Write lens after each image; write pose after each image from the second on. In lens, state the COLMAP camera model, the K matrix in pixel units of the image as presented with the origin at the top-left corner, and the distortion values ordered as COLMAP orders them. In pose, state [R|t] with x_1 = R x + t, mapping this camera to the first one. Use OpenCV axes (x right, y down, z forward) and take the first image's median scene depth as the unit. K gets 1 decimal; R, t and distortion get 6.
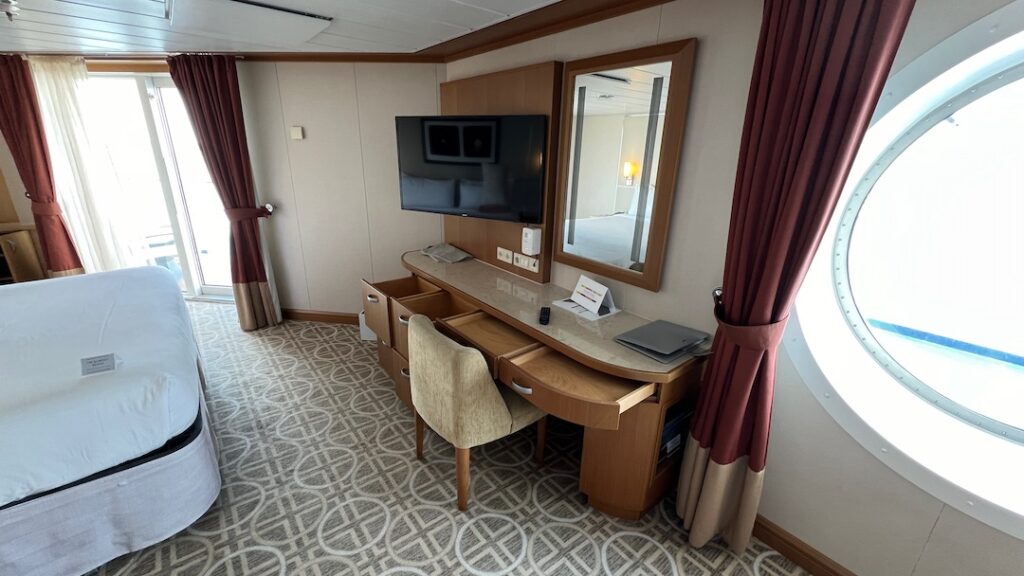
lens RADIAL K [[407.2, 0, 512.0], [0, 407.2, 288.0], [0, 0, 1]] dist [0.001790, -0.000102]
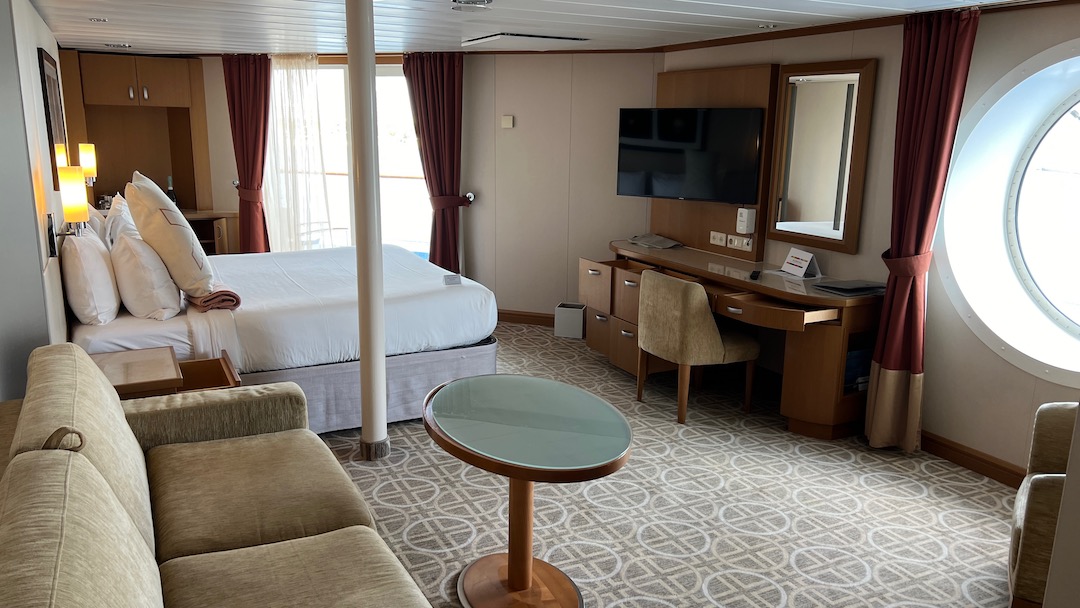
lens RADIAL K [[793.4, 0, 540.0], [0, 793.4, 304.0], [0, 0, 1]] dist [0.058034, -0.000319]
pose [[0.977229, 0.032884, -0.209622, -0.035004], [-0.054778, 0.993528, -0.099511, 0.345319], [0.204993, 0.108728, 0.972706, -1.140444]]
